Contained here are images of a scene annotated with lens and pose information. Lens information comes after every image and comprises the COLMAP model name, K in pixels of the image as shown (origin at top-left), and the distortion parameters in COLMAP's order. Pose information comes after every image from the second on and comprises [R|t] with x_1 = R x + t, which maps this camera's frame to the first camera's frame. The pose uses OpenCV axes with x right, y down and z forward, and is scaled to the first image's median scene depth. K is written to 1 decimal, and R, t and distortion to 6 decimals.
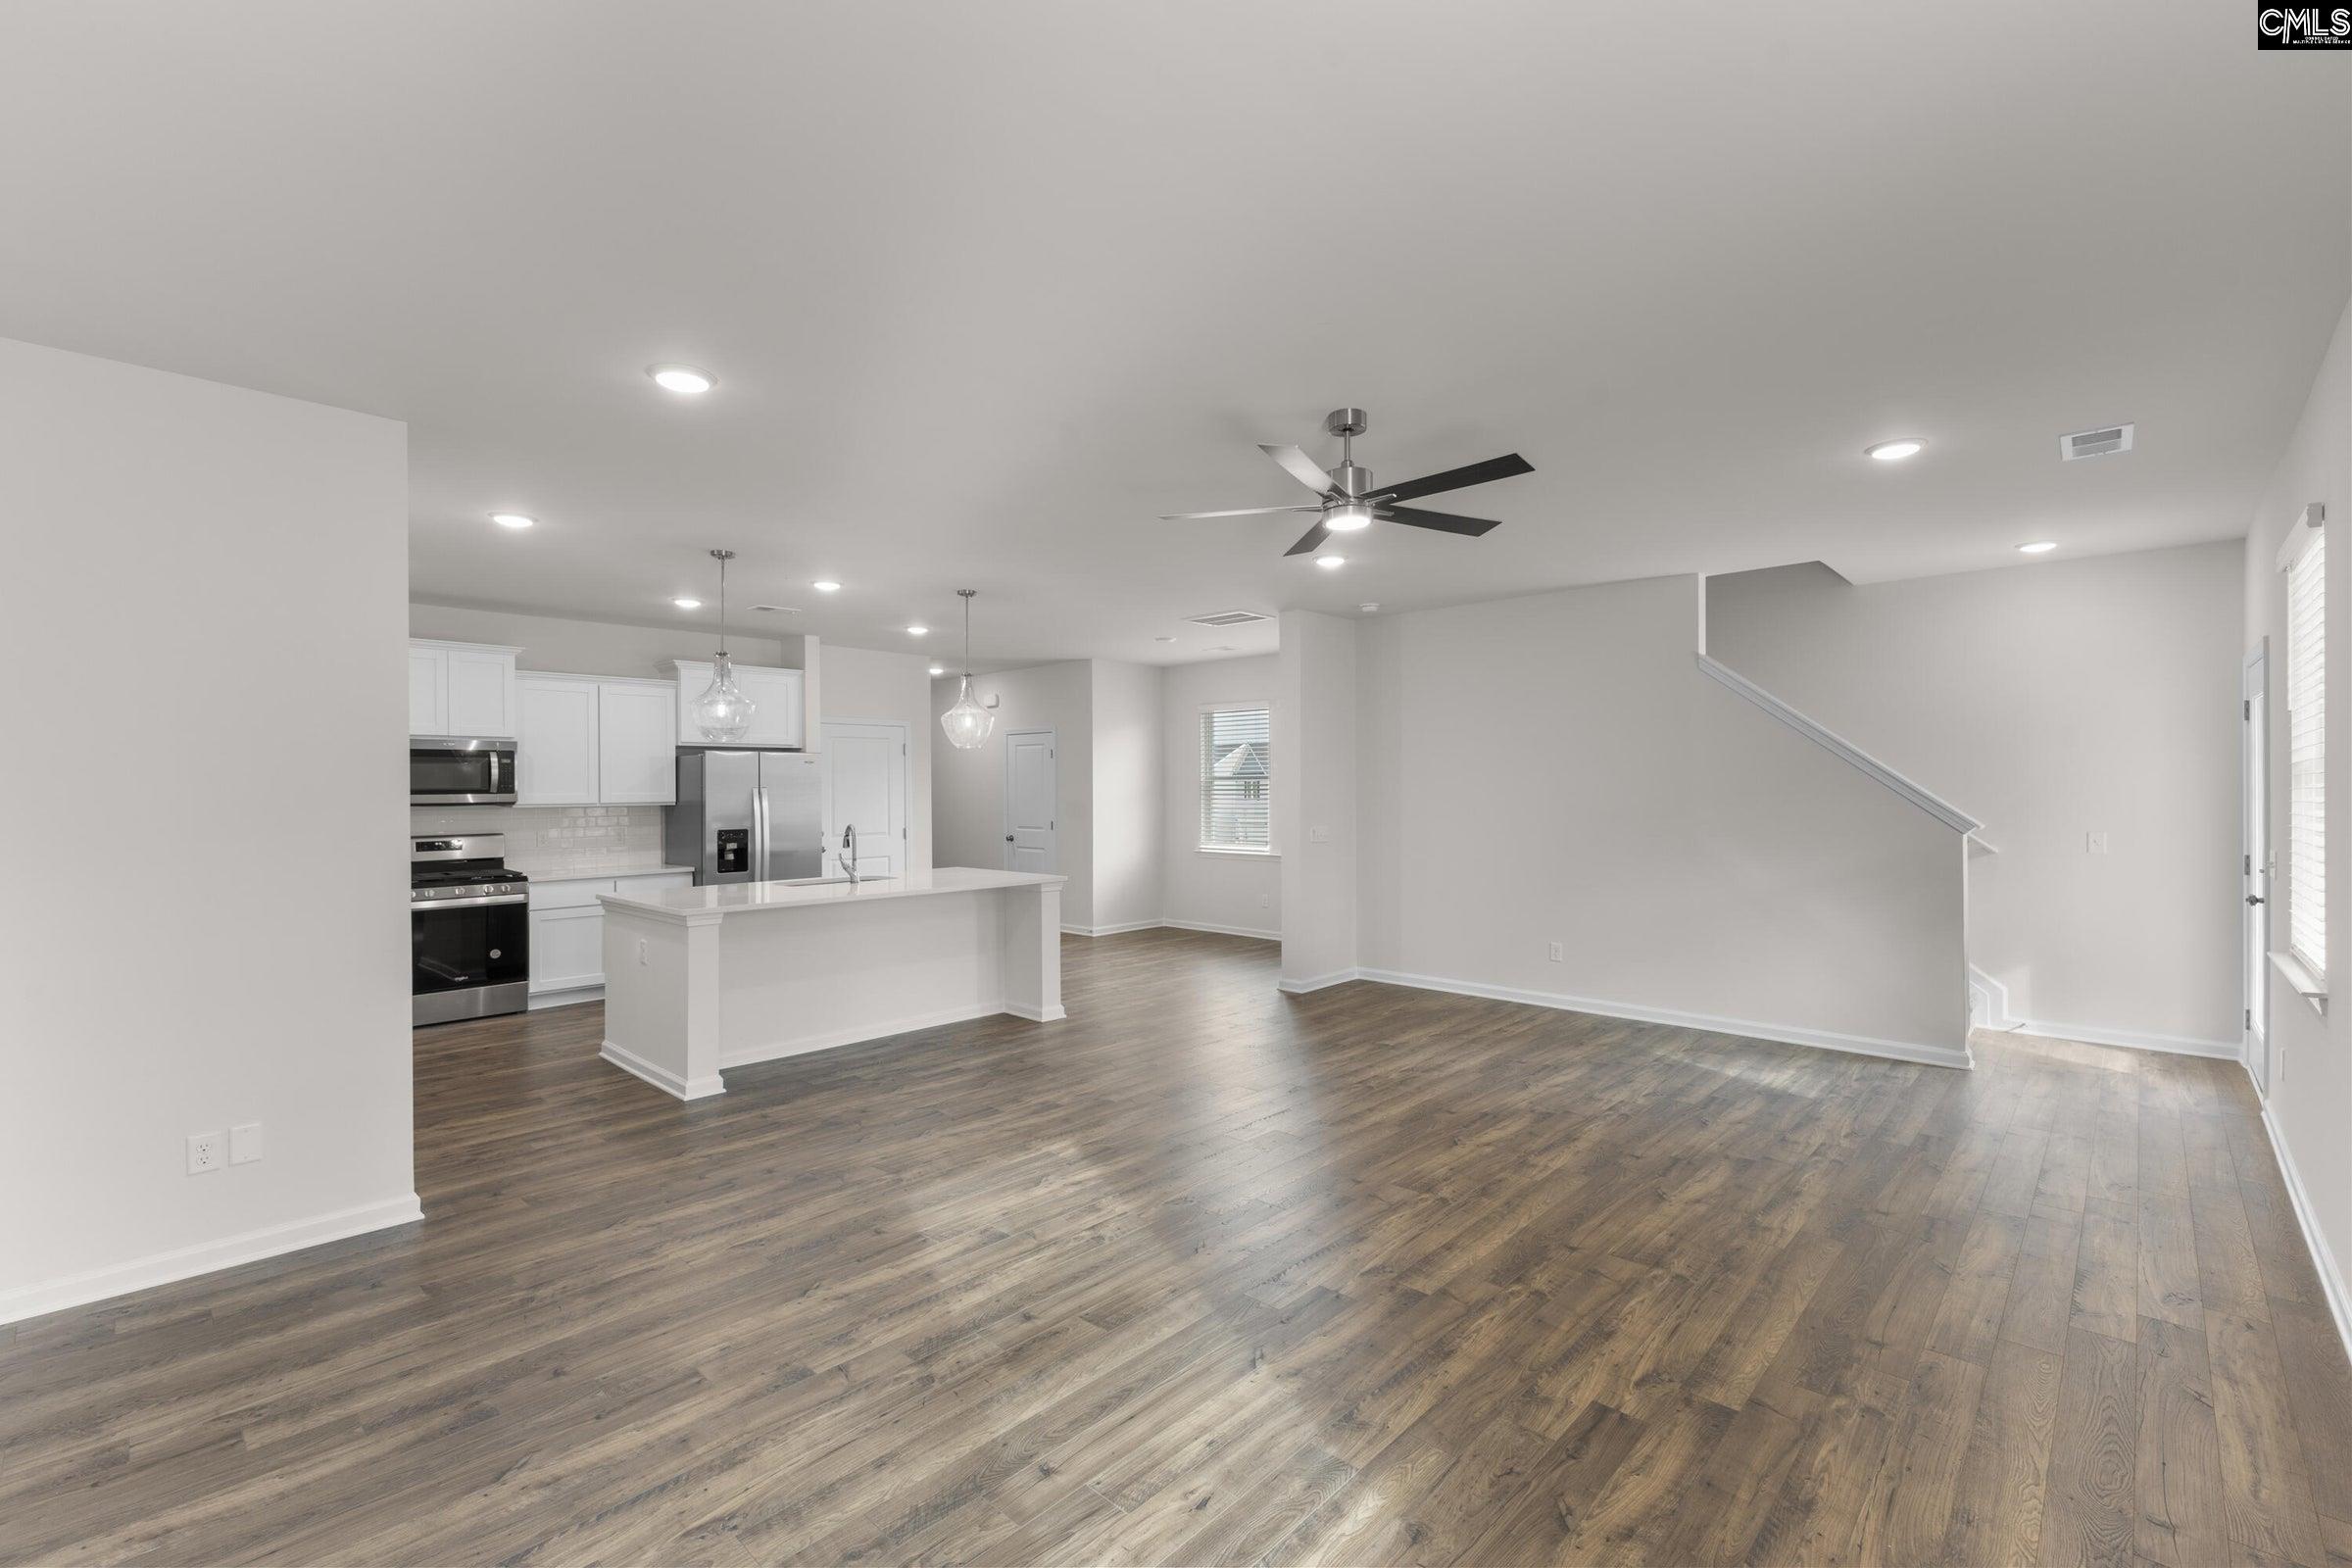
lens RADIAL K [[1023.2, 0, 1177.0], [0, 1023.2, 805.4], [0, 0, 1]] dist [0.007264, 0.000041]
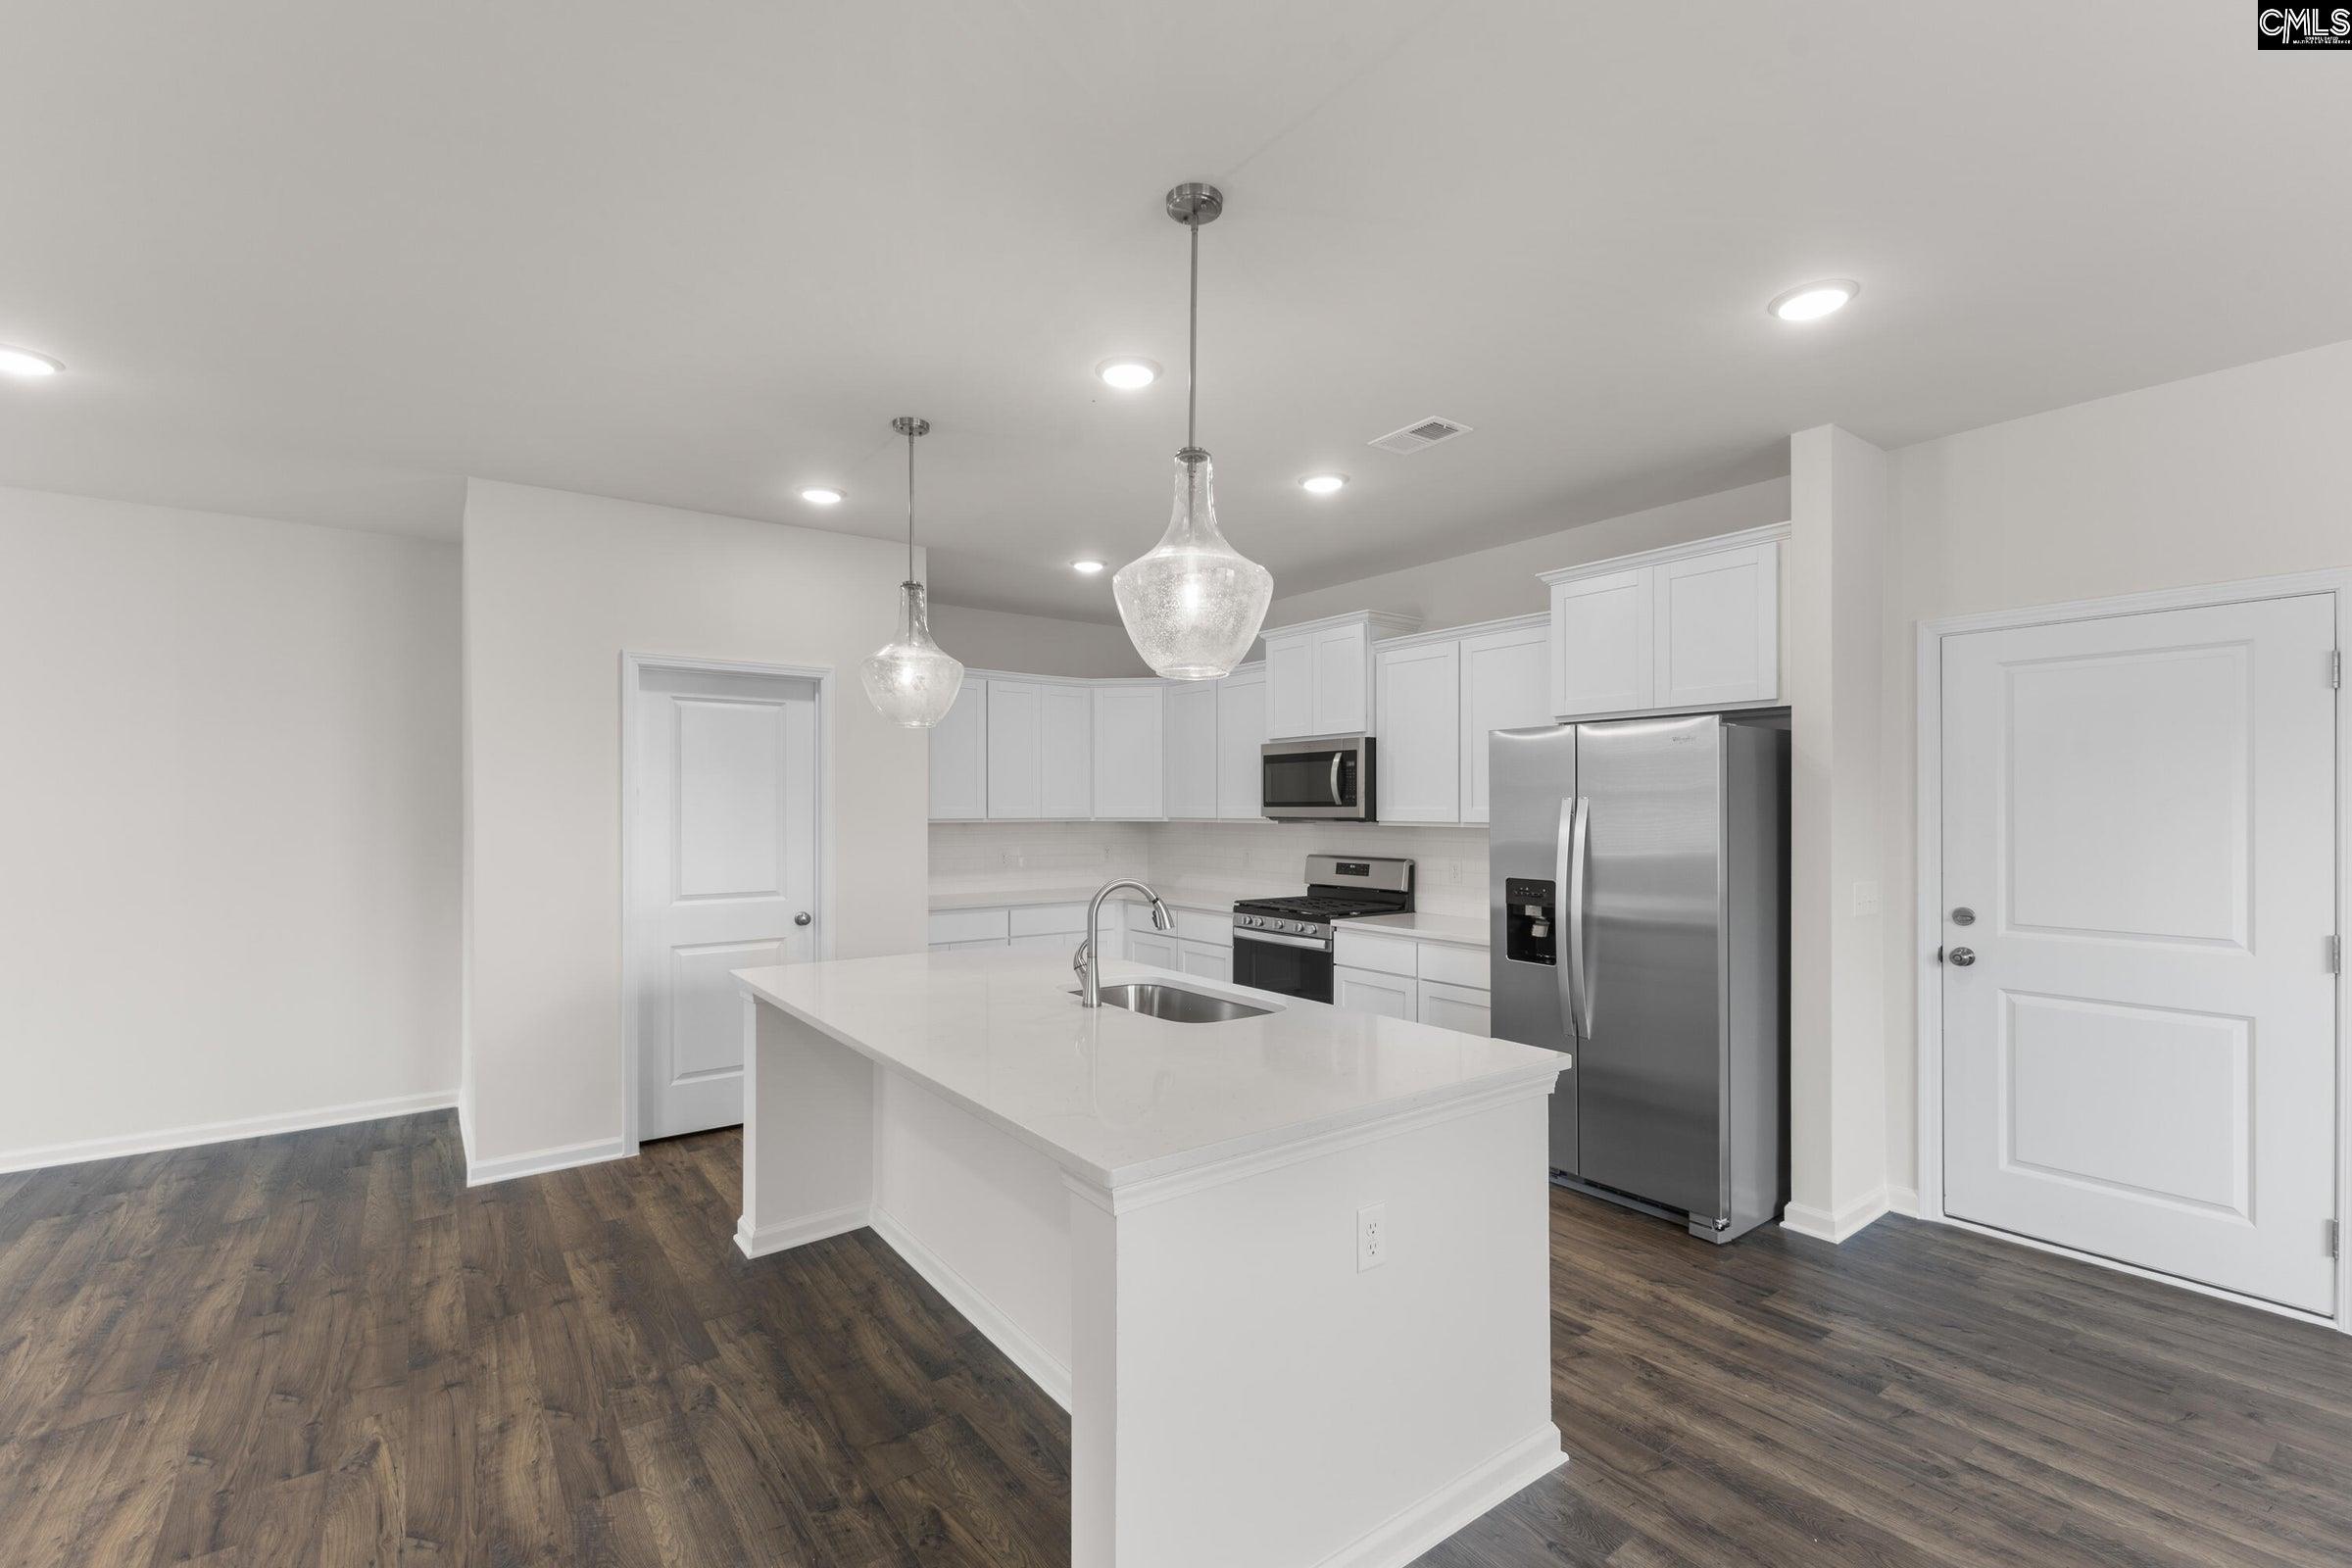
lens RADIAL K [[1023.2, 0, 1177.0], [0, 1023.2, 805.4], [0, 0, 1]] dist [0.007264, 0.000041]
pose [[-0.168675, 0.005151, -0.985658, 0.173496], [-0.018661, 0.999790, 0.008418, -0.024191], [0.985495, 0.019814, -0.168544, 1.482581]]
